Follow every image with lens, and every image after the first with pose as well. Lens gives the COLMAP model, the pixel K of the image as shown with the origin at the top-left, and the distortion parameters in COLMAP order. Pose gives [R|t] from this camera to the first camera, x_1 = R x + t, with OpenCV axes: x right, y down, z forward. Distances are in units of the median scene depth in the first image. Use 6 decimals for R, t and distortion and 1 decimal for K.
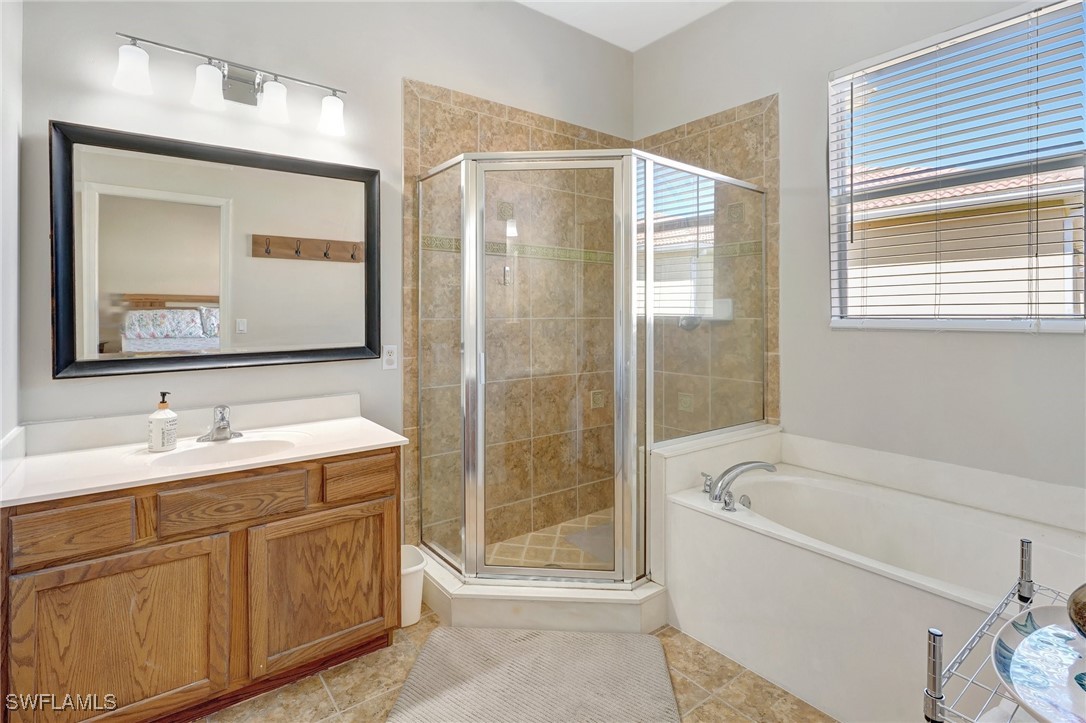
lens RADIAL K [[540.7, 0, 537.6], [0, 540.7, 316.6], [0, 0, 1]] dist [-0.005701, 0.005456]
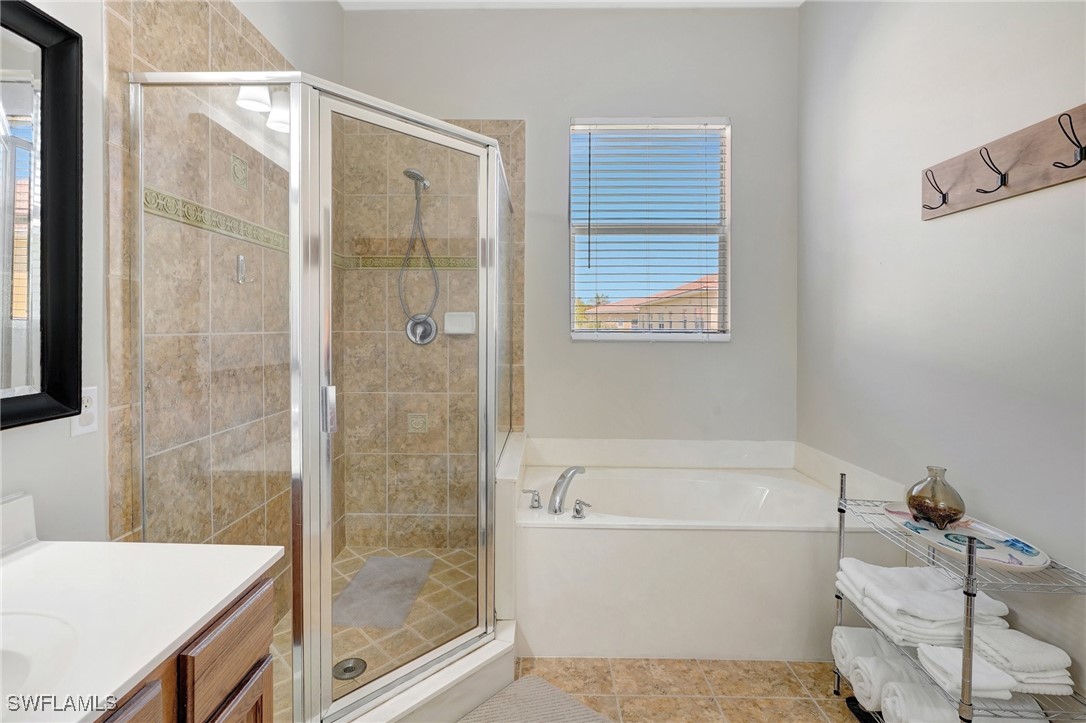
lens RADIAL K [[540.7, 0, 532.9], [0, 540.7, 336.6], [0, 0, 1]] dist [-0.005701, 0.005456]
pose [[0.614522, -0.009932, 0.788837, -0.392604], [-0.001167, 0.999908, 0.013499, -0.001971], [-0.788898, -0.009216, 0.614454, 0.332414]]
